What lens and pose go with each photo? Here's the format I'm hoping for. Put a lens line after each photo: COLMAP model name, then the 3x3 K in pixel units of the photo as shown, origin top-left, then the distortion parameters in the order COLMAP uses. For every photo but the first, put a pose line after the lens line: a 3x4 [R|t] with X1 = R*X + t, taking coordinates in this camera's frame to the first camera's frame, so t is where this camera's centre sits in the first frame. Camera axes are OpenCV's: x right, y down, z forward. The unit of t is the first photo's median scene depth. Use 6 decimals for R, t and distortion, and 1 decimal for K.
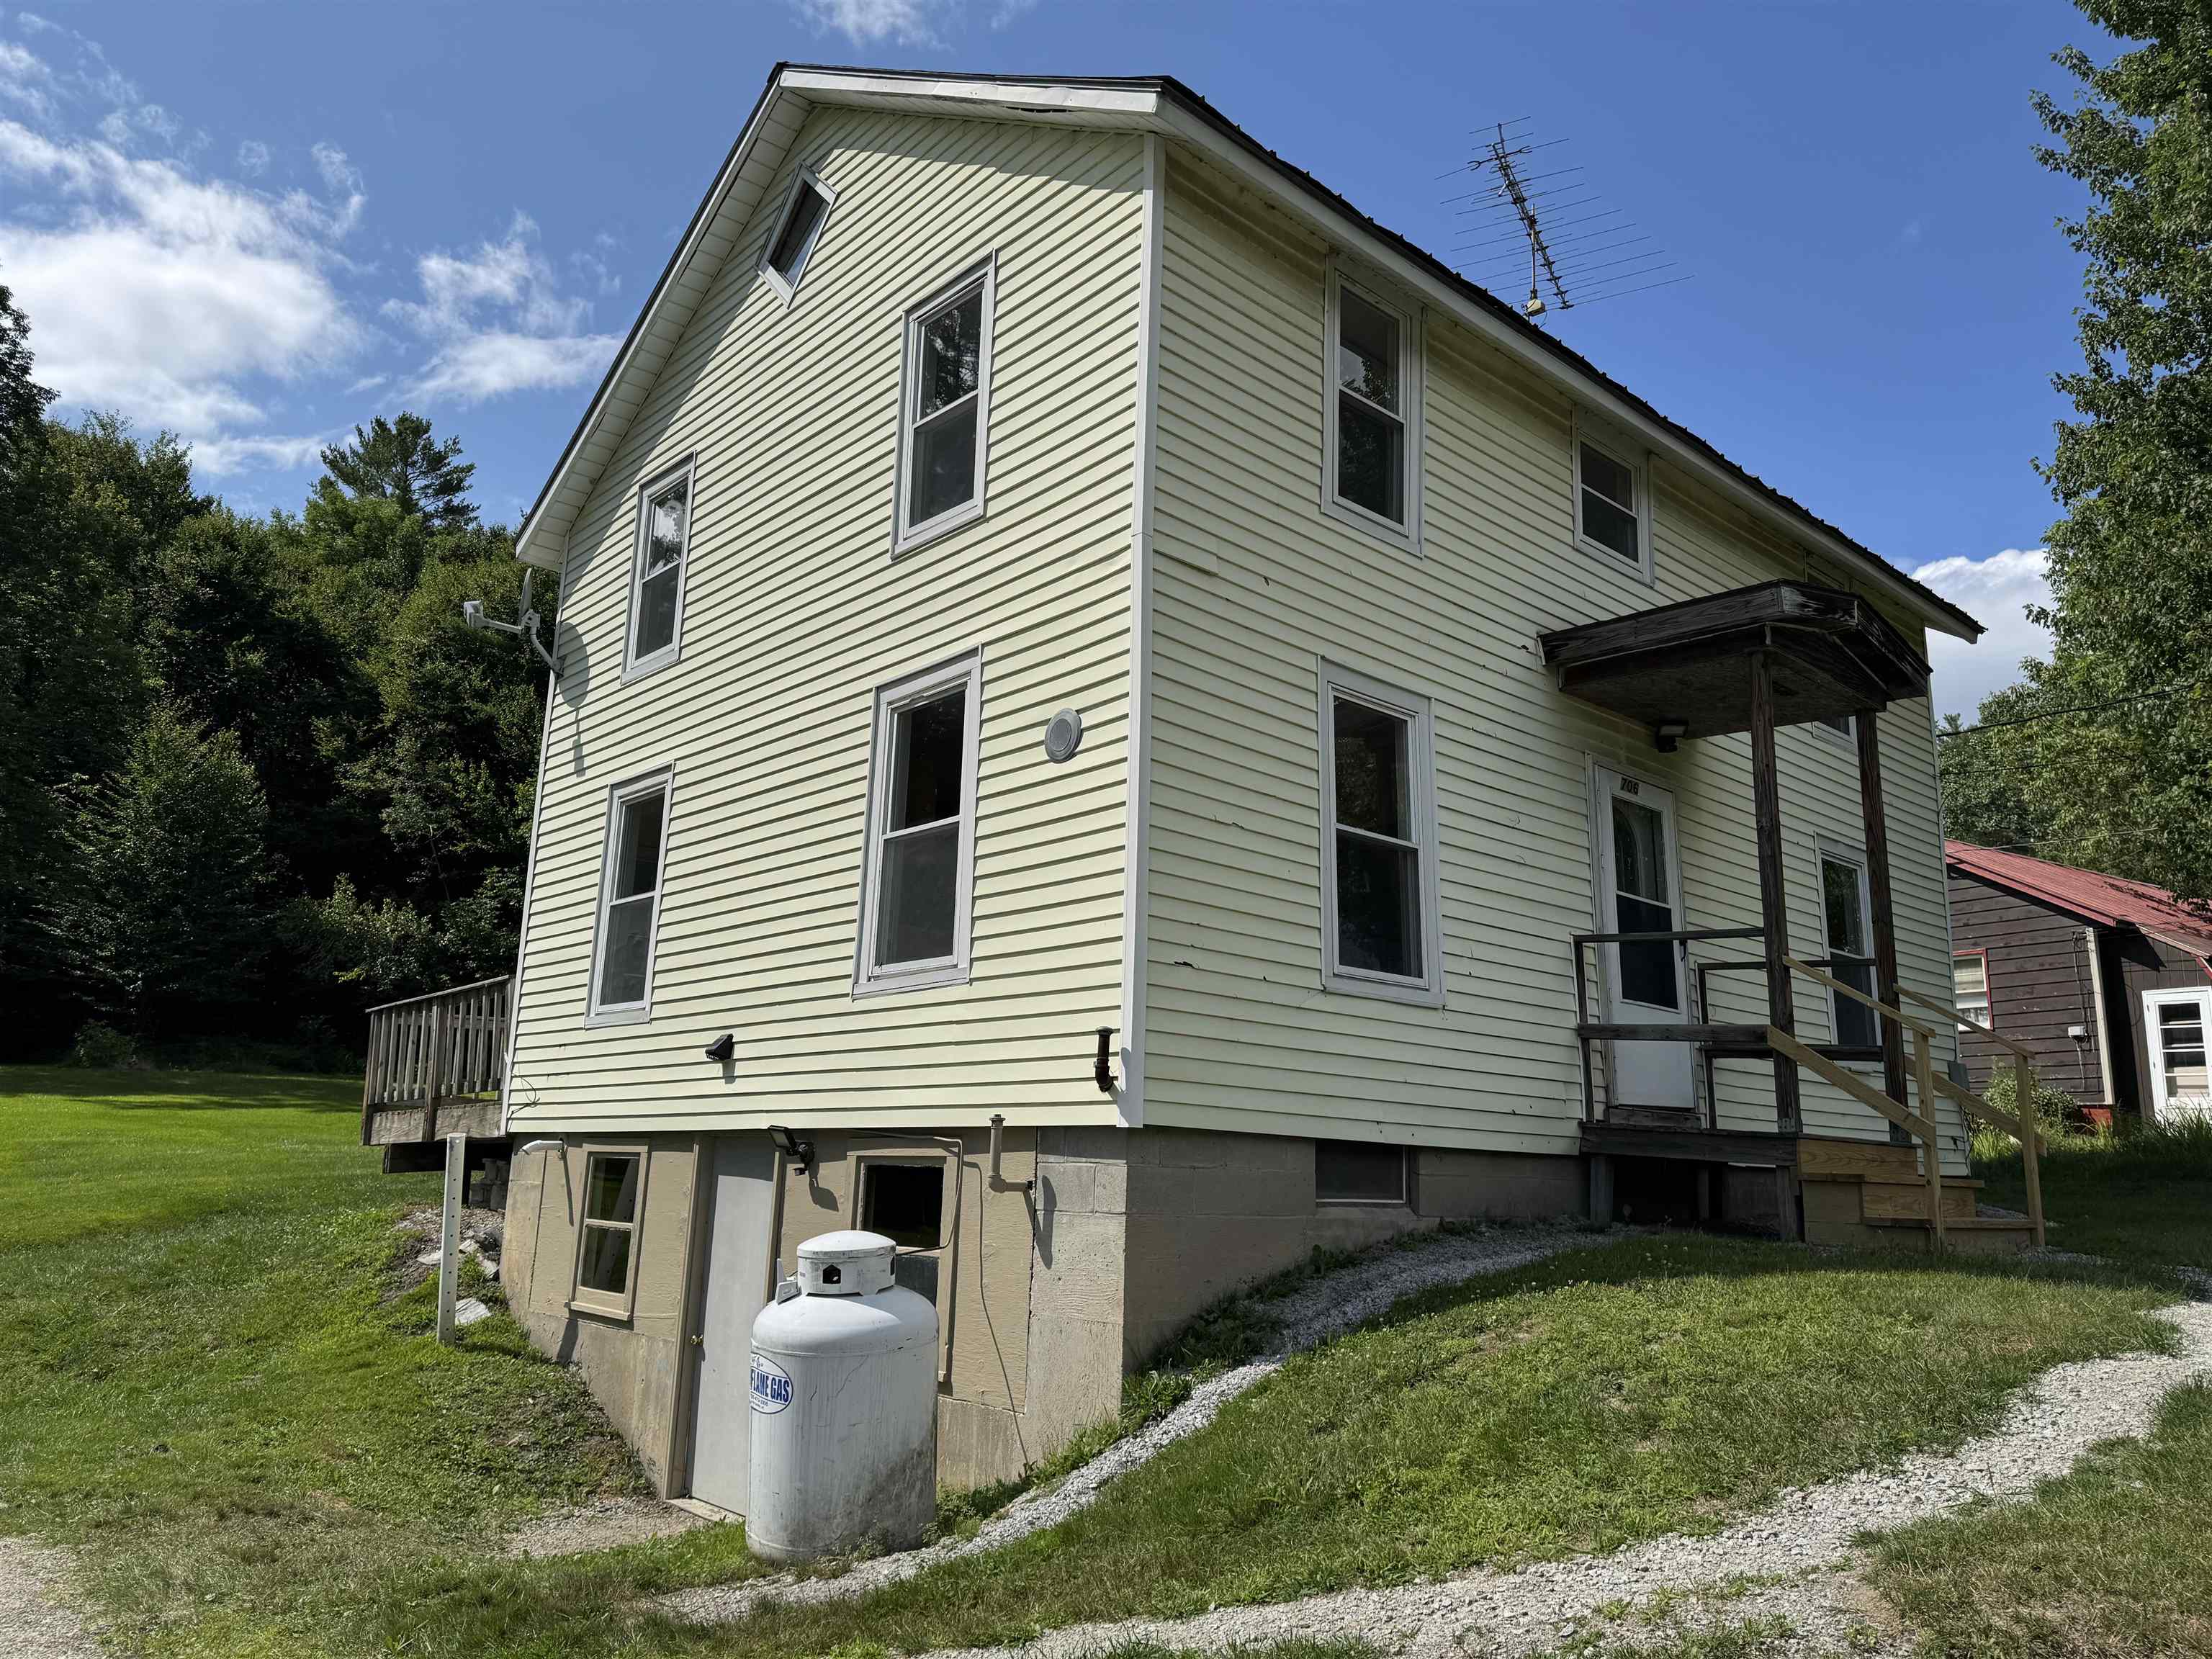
lens RADIAL K [[1512.5, 0, 1106.0], [0, 1512.5, 829.5], [0, 0, 1]] dist [0.118641, -0.170958]
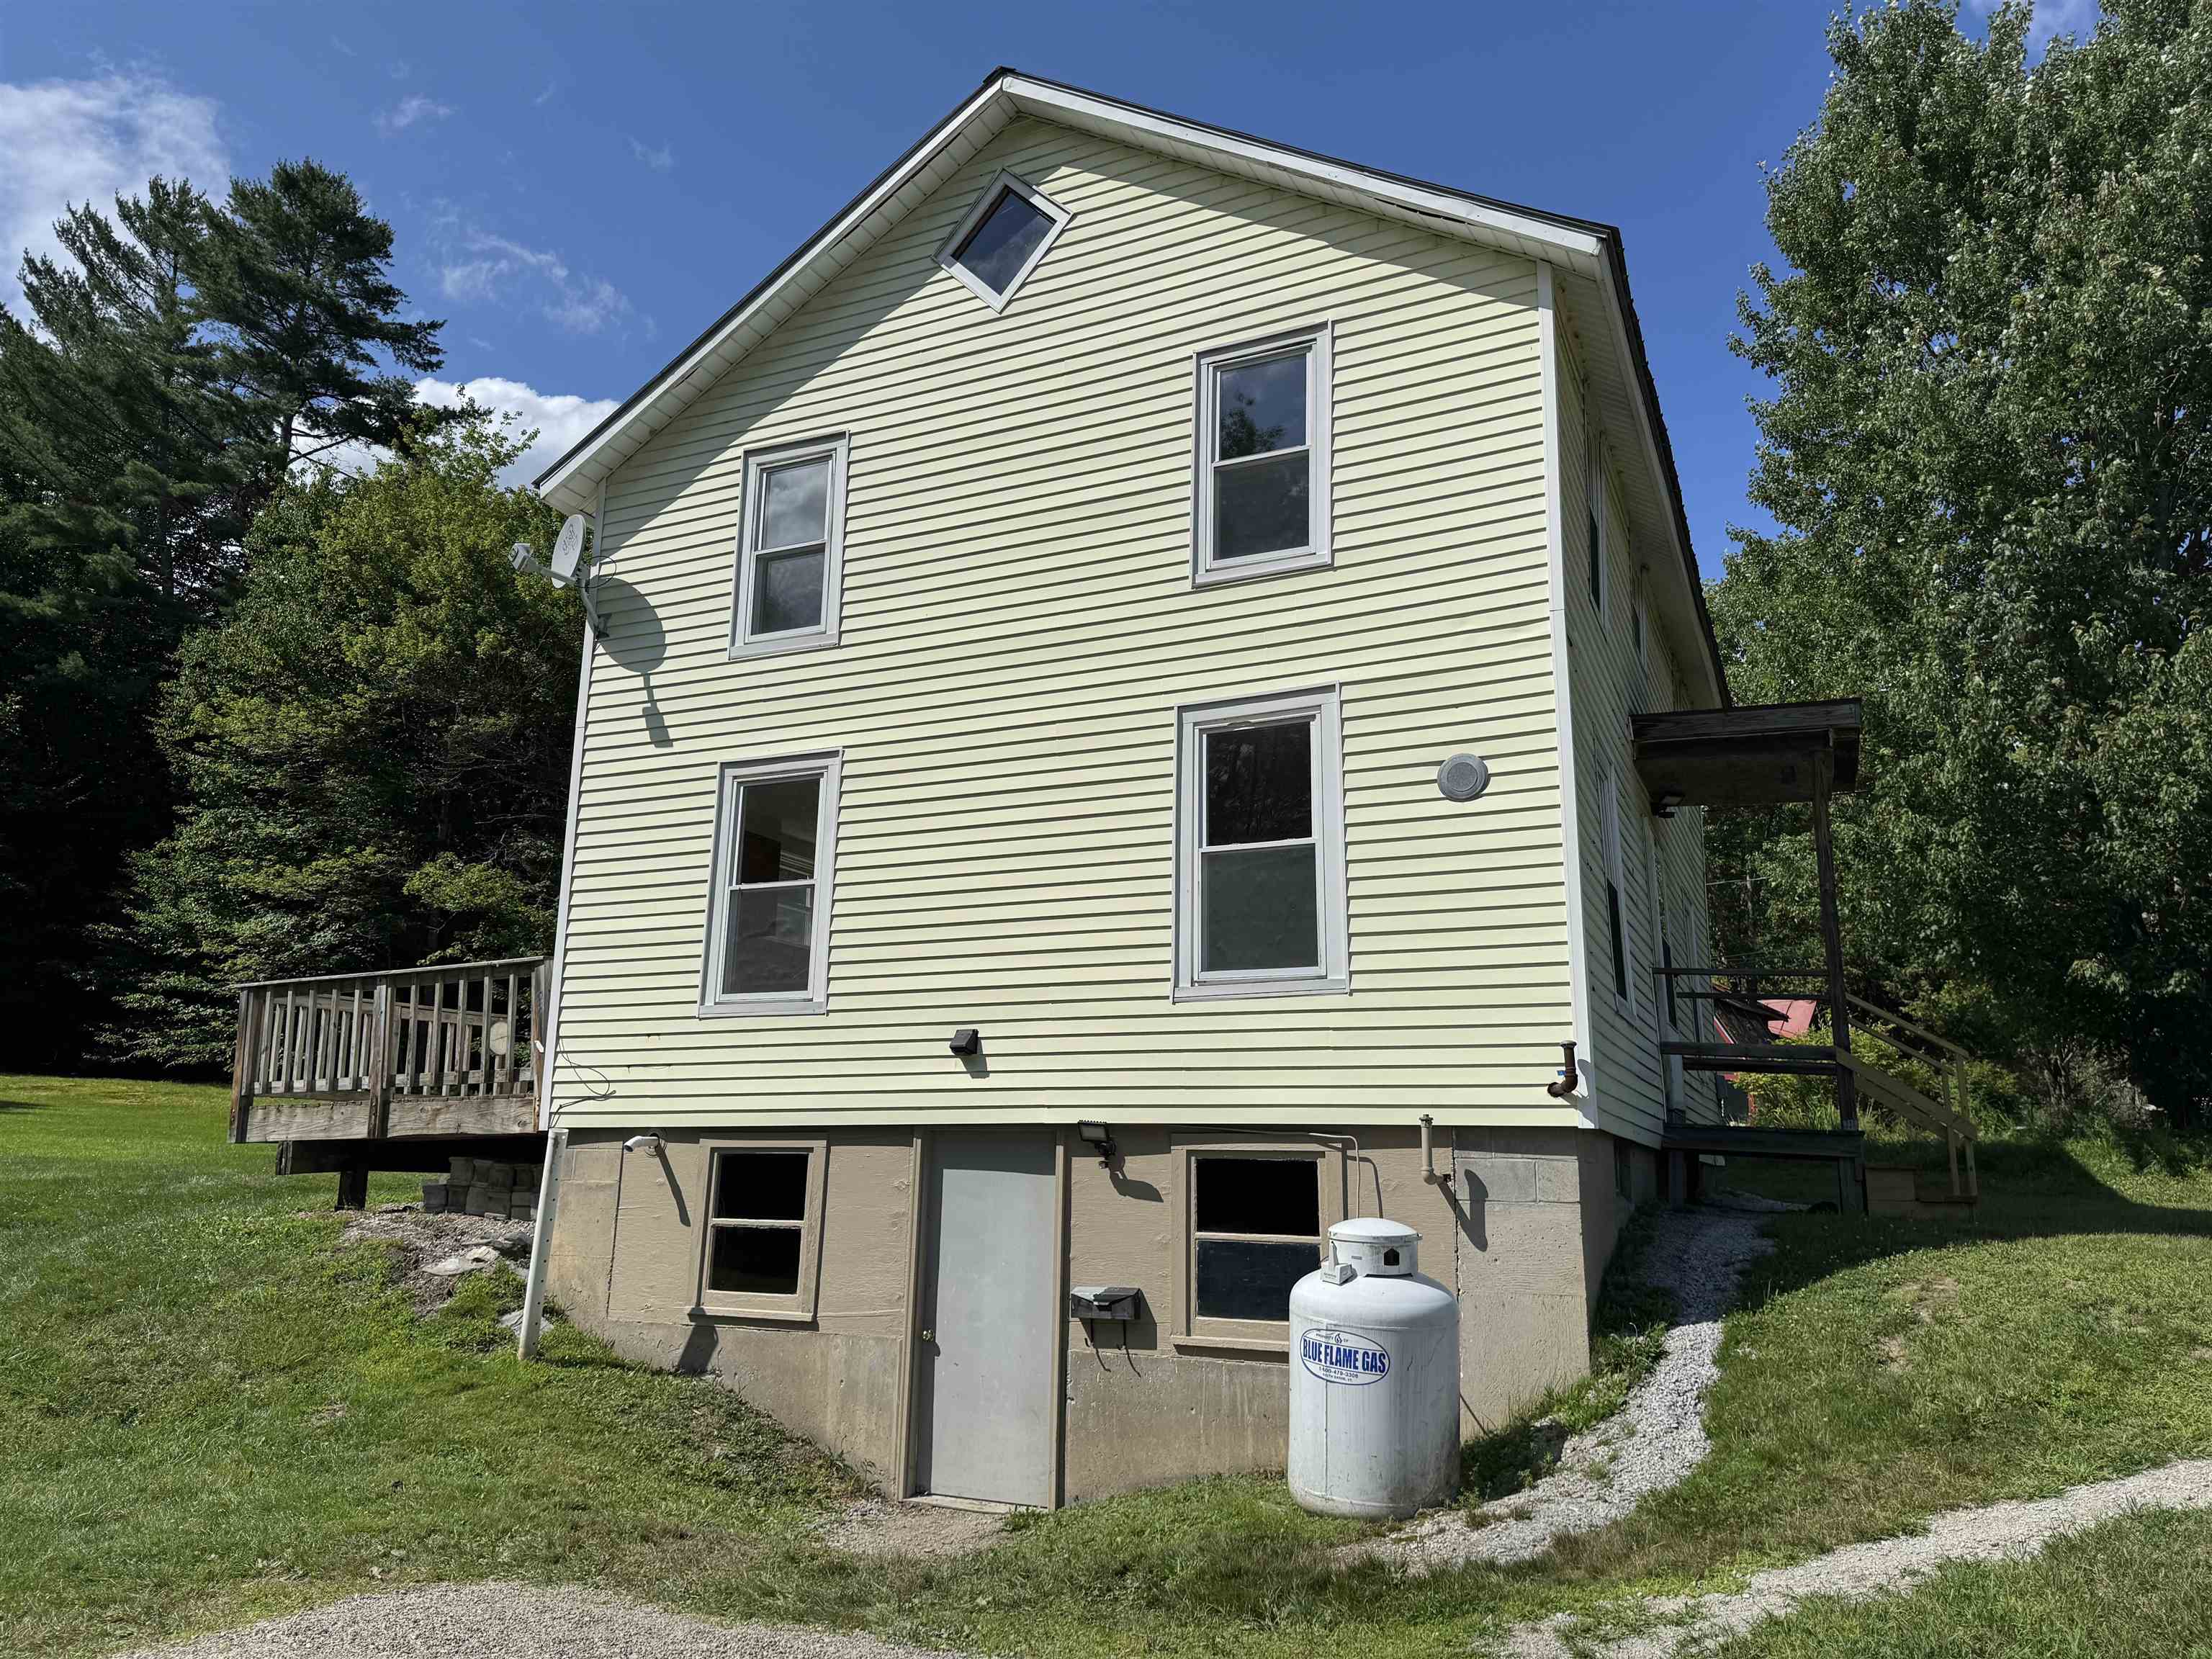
lens RADIAL K [[1530.1, 0, 1061.6], [0, 1530.1, 826.6], [0, 0, 1]] dist [0.149480, -0.224320]
pose [[0.927655, 0.076686, 0.365481, -0.593048], [-0.075899, 0.996978, -0.016545, 0.013028], [-0.365645, -0.012392, 0.930672, 0.035326]]
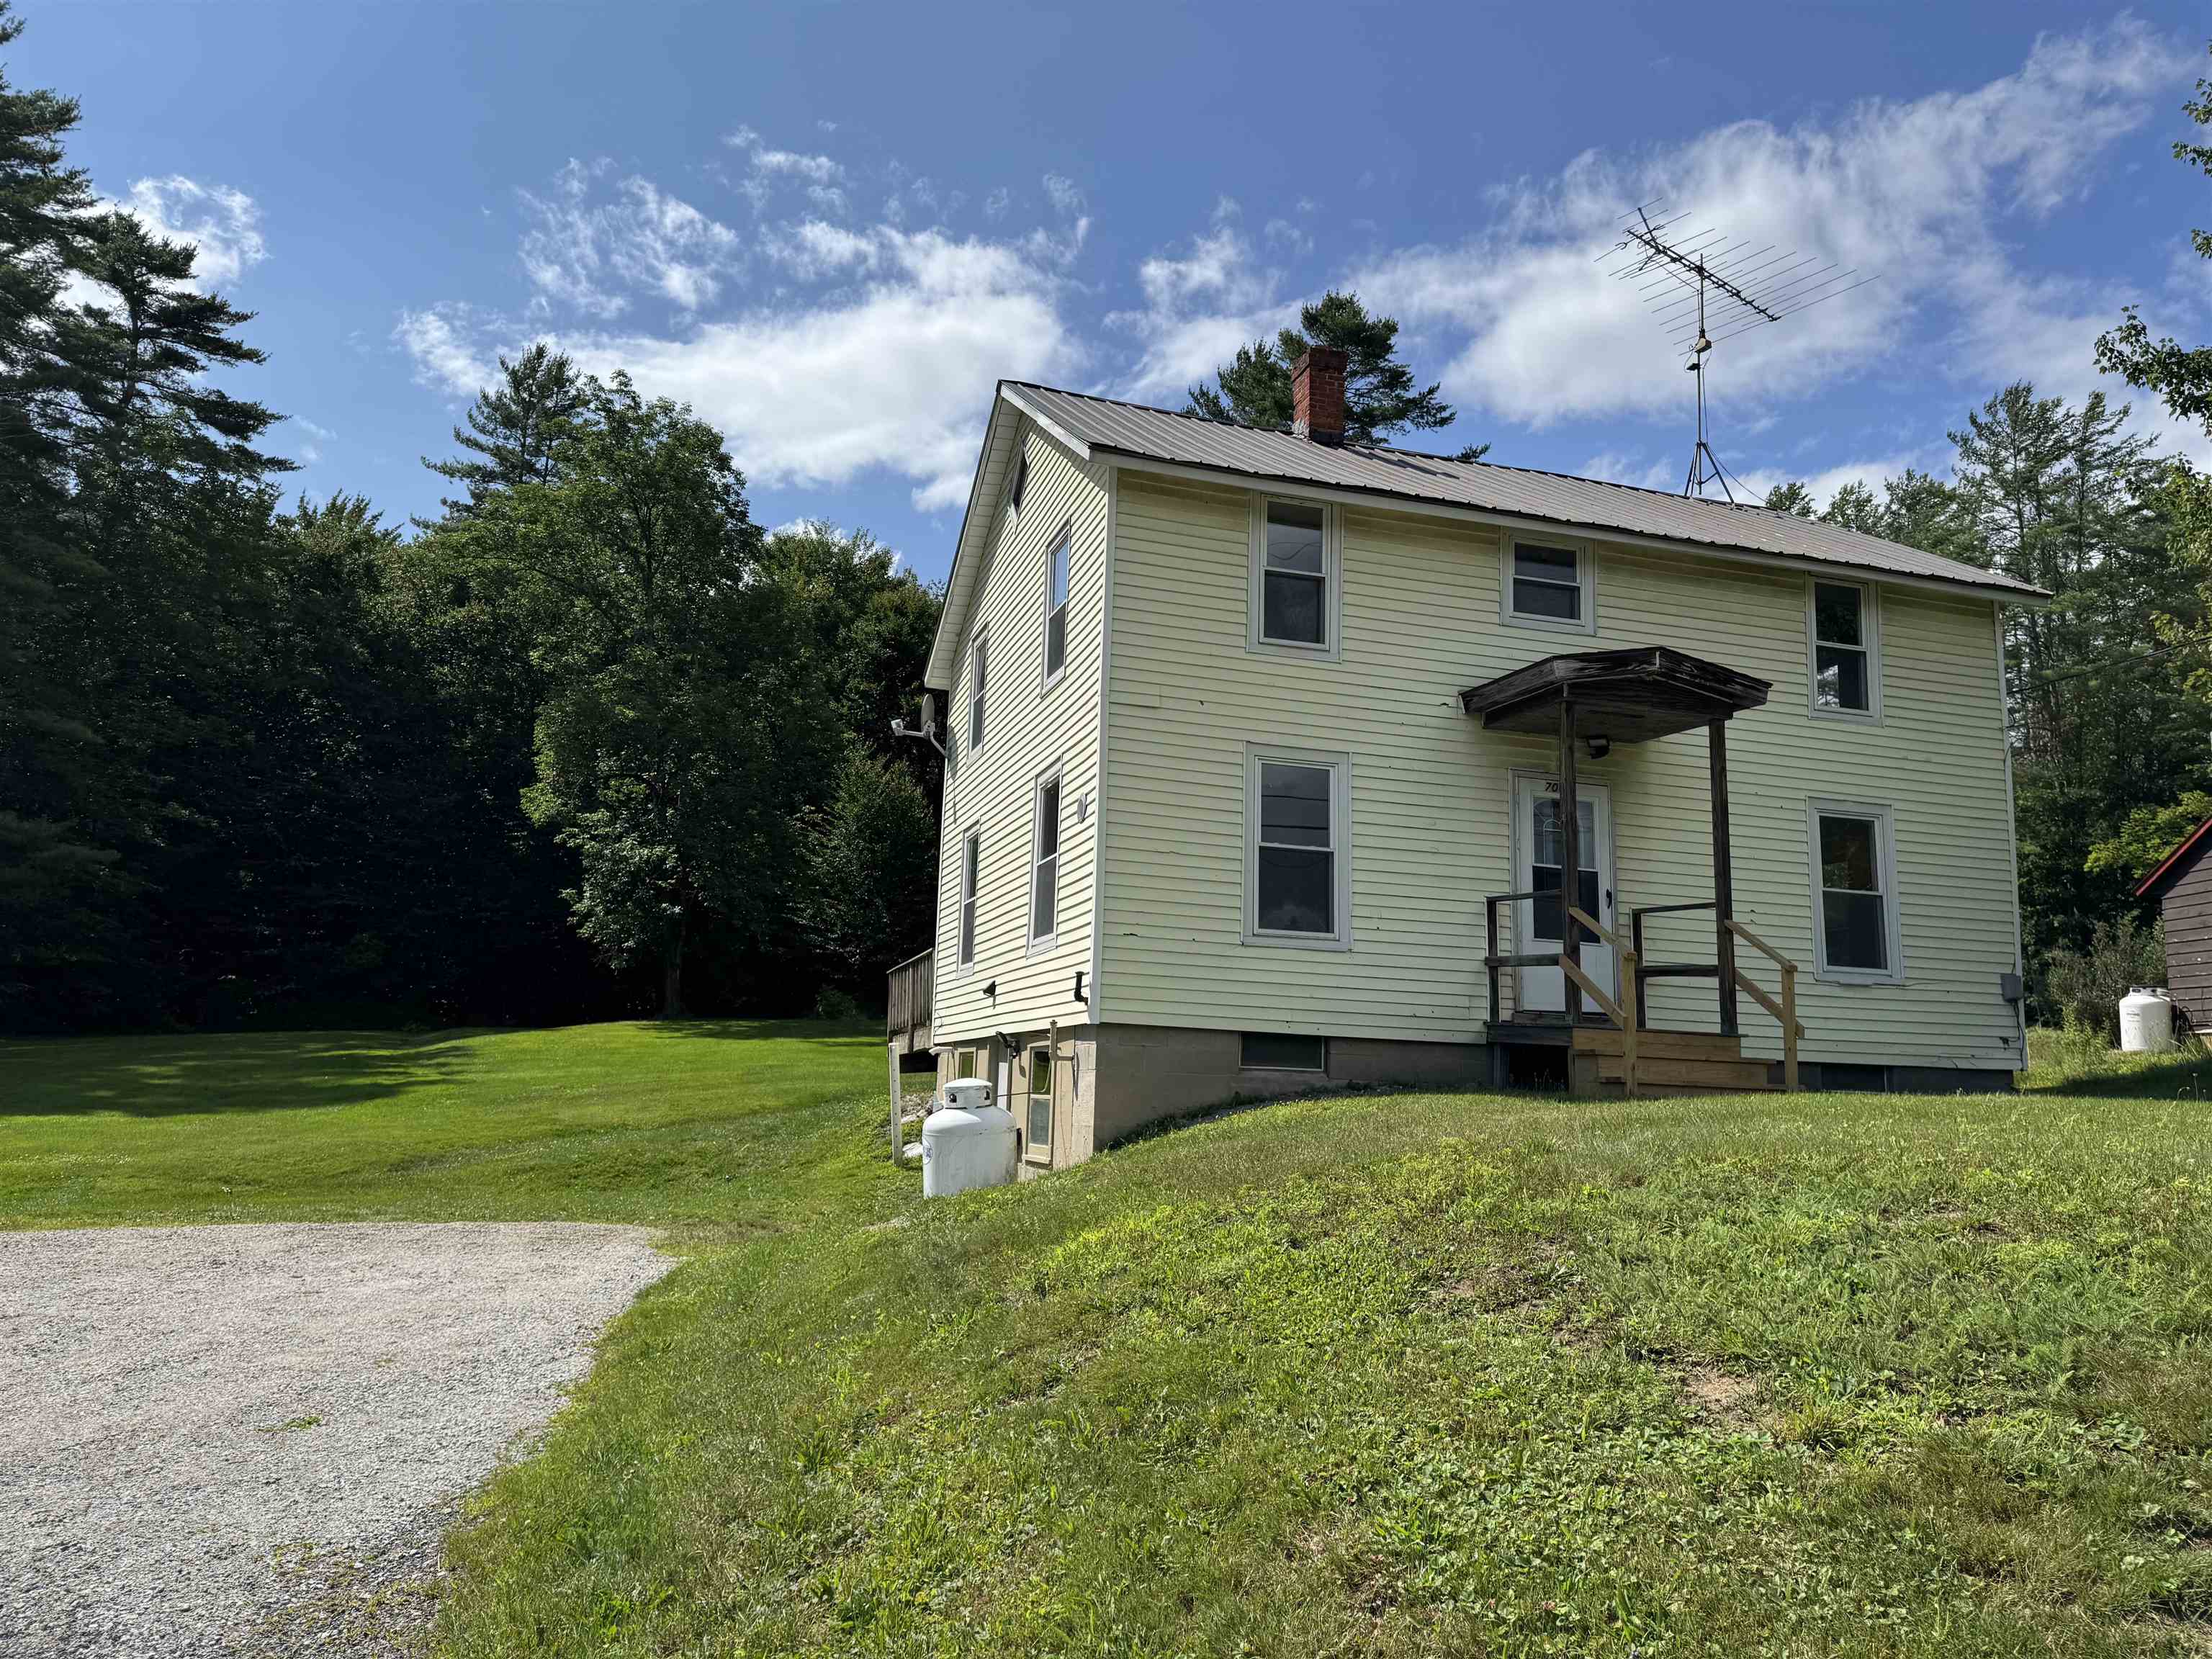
lens RADIAL K [[1512.5, 0, 1106.0], [0, 1512.5, 829.5], [0, 0, 1]] dist [0.118641, -0.170958]
pose [[0.905781, -0.072244, -0.417543, 0.608694], [0.085836, 0.996213, 0.013839, -0.049186], [0.414962, -0.048375, 0.908552, -0.500297]]
